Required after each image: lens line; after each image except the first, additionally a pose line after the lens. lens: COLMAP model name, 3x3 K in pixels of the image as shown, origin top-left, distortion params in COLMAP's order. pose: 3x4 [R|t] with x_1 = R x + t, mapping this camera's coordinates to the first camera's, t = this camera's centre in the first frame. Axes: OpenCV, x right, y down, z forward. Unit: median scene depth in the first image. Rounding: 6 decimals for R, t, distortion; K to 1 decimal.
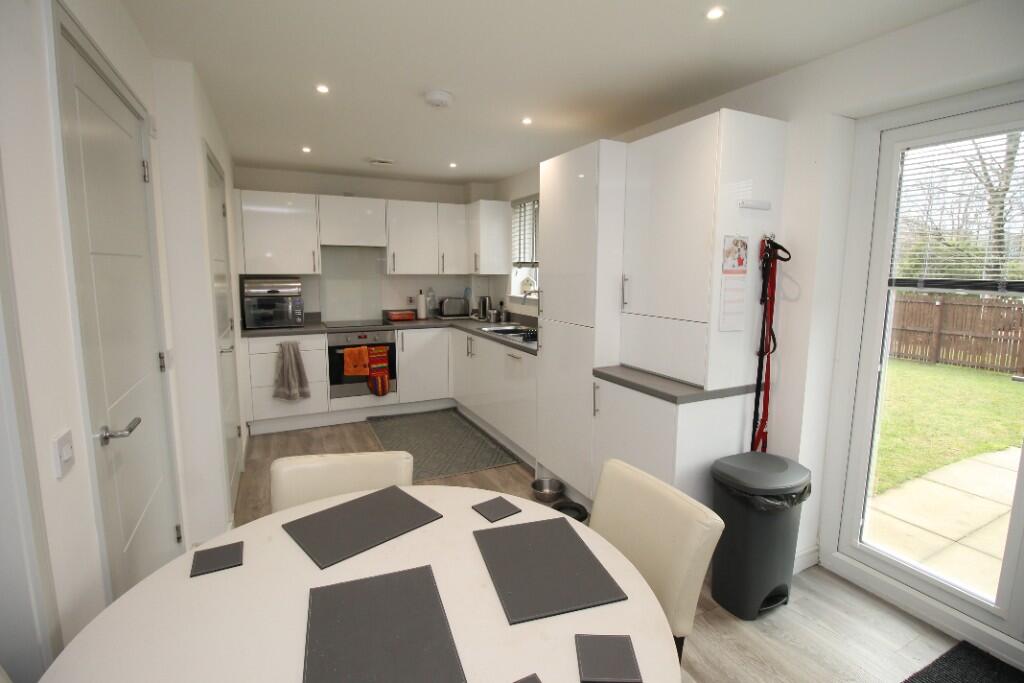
lens RADIAL K [[474.6, 0, 511.3], [0, 474.6, 335.8], [0, 0, 1]] dist [-0.000314, -0.016831]
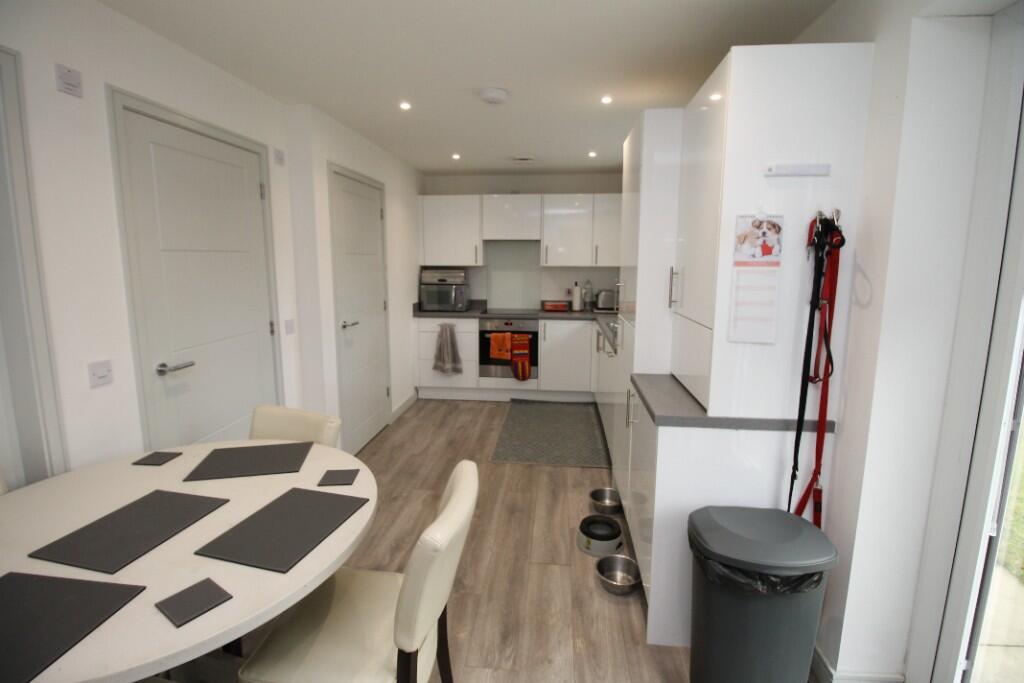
lens RADIAL K [[474.6, 0, 511.3], [0, 474.6, 335.8], [0, 0, 1]] dist [-0.000314, -0.016831]
pose [[0.850051, 0.080485, -0.520514, 0.265687], [-0.072421, 0.996730, 0.035850, -0.010245], [0.521697, 0.007222, 0.853100, 0.081141]]
